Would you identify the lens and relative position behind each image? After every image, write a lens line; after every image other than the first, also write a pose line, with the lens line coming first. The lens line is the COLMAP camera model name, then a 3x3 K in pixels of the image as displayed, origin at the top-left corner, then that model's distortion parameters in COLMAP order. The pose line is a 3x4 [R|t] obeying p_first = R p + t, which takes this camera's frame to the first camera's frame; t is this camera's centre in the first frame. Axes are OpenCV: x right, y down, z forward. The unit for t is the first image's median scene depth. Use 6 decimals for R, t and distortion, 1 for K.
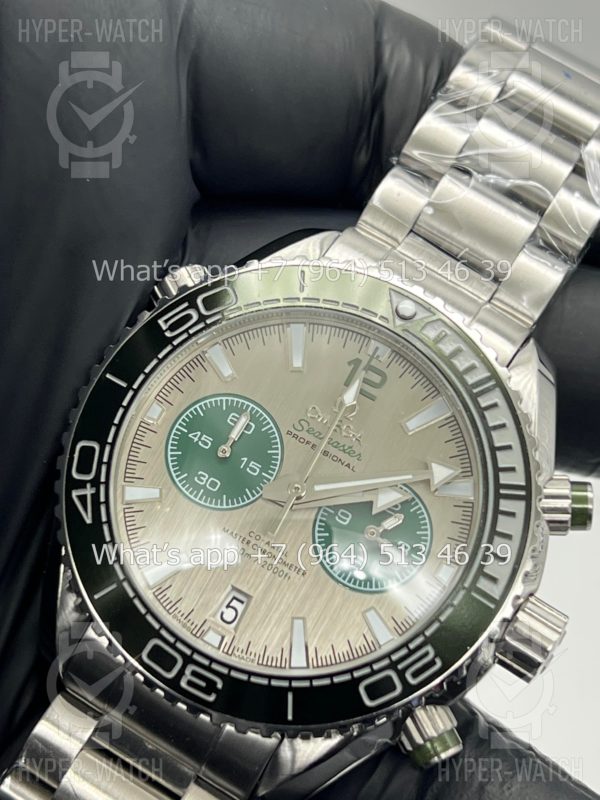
lens RADIAL K [[1833.8, 0, 289.6], [0, 1833.8, 406.4], [0, 0, 1]] dist [0.185741, 0.000000]
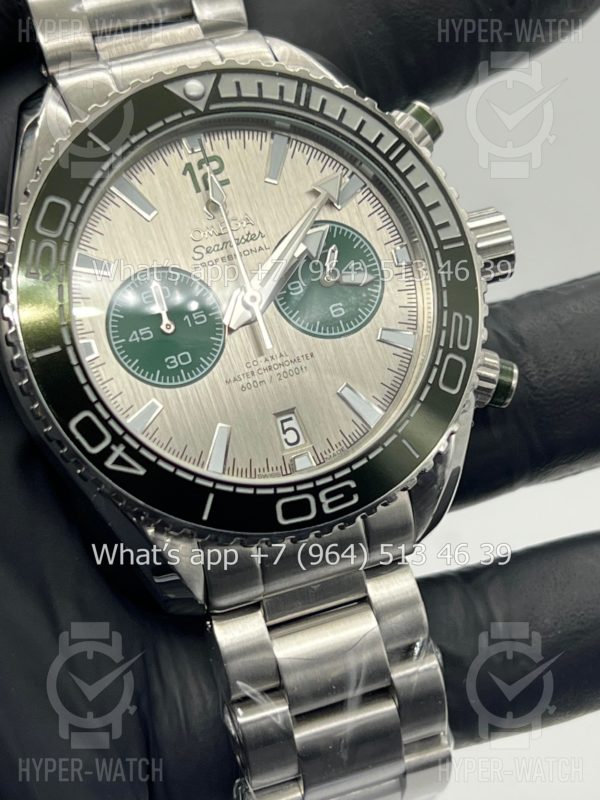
lens RADIAL K [[1888.7, 0, 304.0], [0, 1888.7, 423.1], [0, 0, 1]] dist [0.192116, 0.000000]
pose [[0.623143, -0.715714, 0.315351, -0.348162], [0.648711, 0.698213, 0.302774, -0.198994], [-0.436882, 0.015900, 0.899378, 0.072489]]
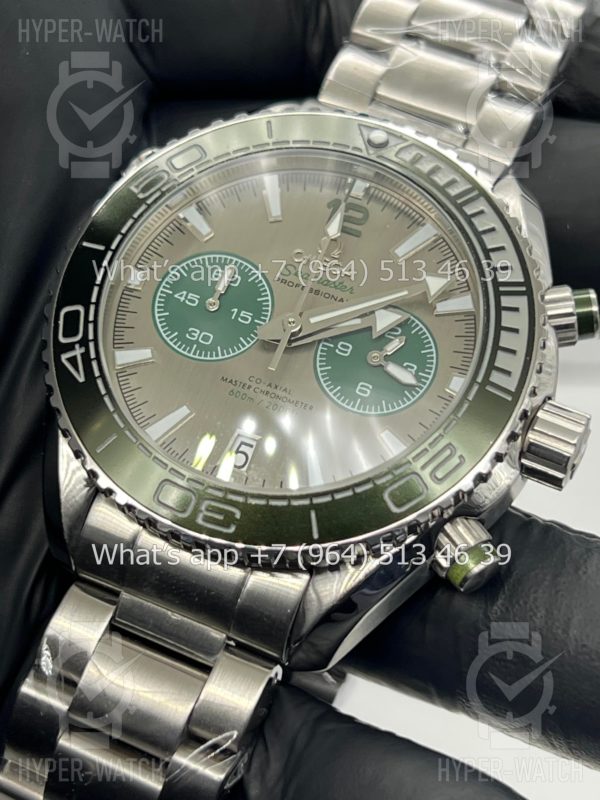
lens RADIAL K [[1888.7, 0, 291.5], [0, 1888.7, 399.2], [0, 0, 1]] dist [0.192116, 0.000000]
pose [[0.991071, -0.131167, 0.023951, -0.025335], [0.133281, 0.969413, -0.206094, 0.289033], [0.003814, 0.207446, 0.978239, 0.034665]]
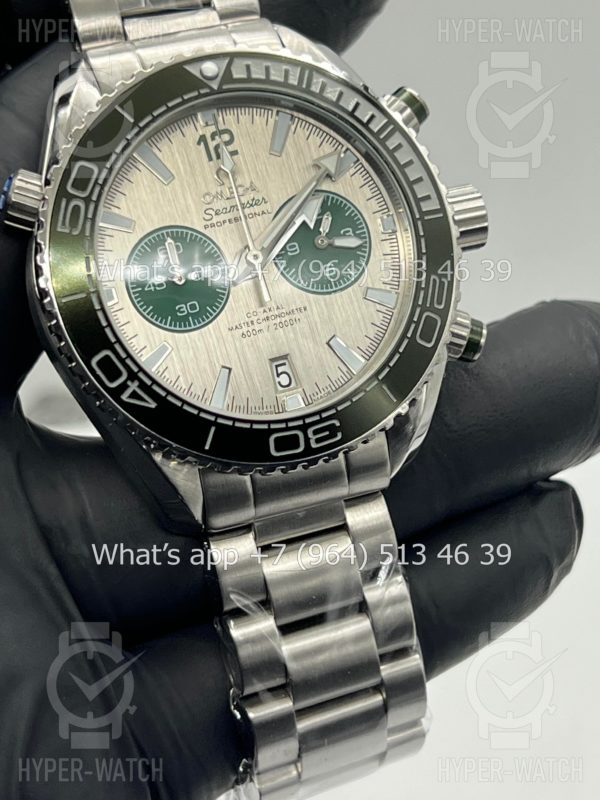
lens RADIAL K [[1888.7, 0, 295.8], [0, 1888.7, 399.7], [0, 0, 1]] dist [0.192116, 0.000000]
pose [[0.645634, -0.696008, 0.314214, -0.404083], [0.621026, 0.717992, 0.314349, -0.240405], [-0.444392, -0.007819, 0.895798, -0.047599]]
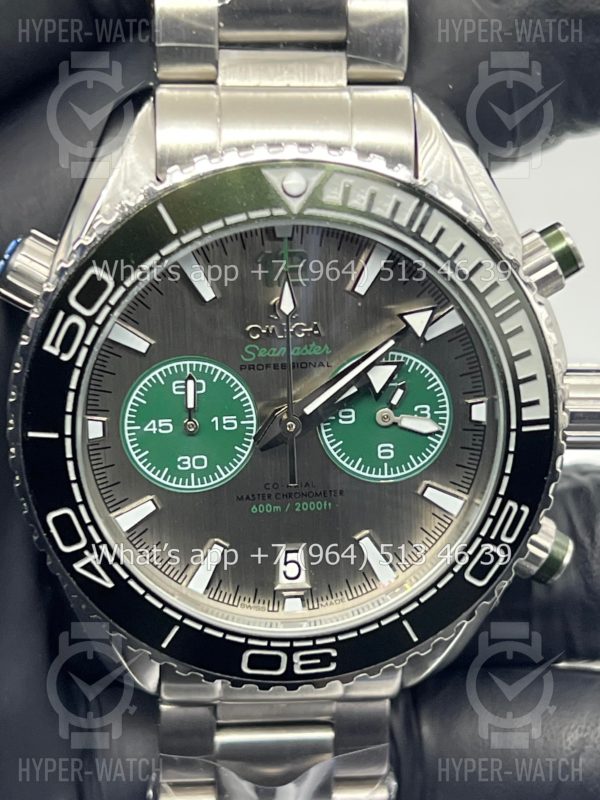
lens RADIAL K [[1888.7, 0, 300.0], [0, 1888.7, 404.5], [0, 0, 1]] dist [0.192116, 0.000000]
pose [[0.845430, -0.533742, 0.019167, -0.003976], [0.467575, 0.757013, 0.456404, -0.371048], [-0.258112, -0.376896, 0.889566, 0.203277]]
